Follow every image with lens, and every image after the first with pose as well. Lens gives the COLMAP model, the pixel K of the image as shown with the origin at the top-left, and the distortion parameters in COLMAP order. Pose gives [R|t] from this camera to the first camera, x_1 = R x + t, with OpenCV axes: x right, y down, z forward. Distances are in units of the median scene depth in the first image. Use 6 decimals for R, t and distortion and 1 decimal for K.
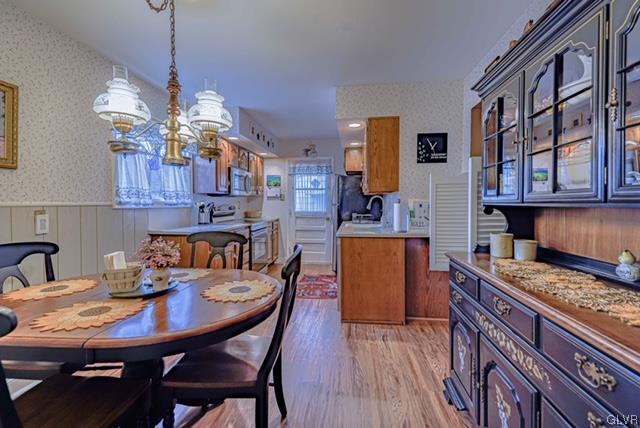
lens RADIAL K [[286.4, 0, 314.7], [0, 286.4, 200.2], [0, 0, 1]] dist [0.002011, 0.000127]
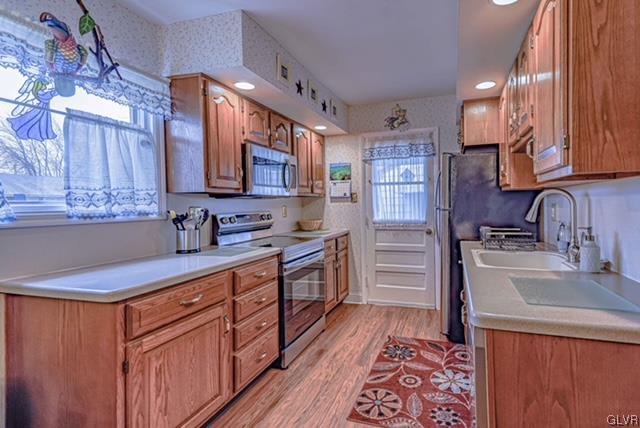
lens RADIAL K [[297.4, 0, 361.6], [0, 297.4, 200.2], [0, 0, 1]] dist [0.000937, 0.000029]
pose [[0.987049, -0.015721, -0.159646, 0.007625], [0.015448, 0.999876, -0.002955, -0.002246], [0.159673, 0.000451, 0.987170, 0.377957]]
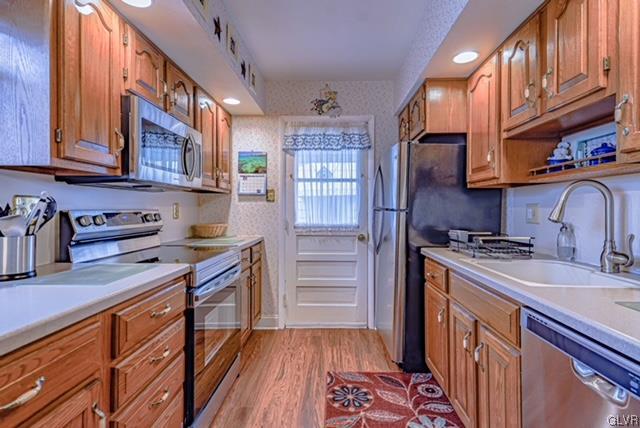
lens RADIAL K [[297.9, 0, 320.8], [0, 297.9, 204.8], [0, 0, 1]] dist [0.016825, -0.017462]
pose [[0.993485, 0.004247, 0.113885, -0.088257], [-0.003064, 0.999940, -0.010564, 0.011683], [-0.113923, 0.010147, 0.993438, 0.495914]]
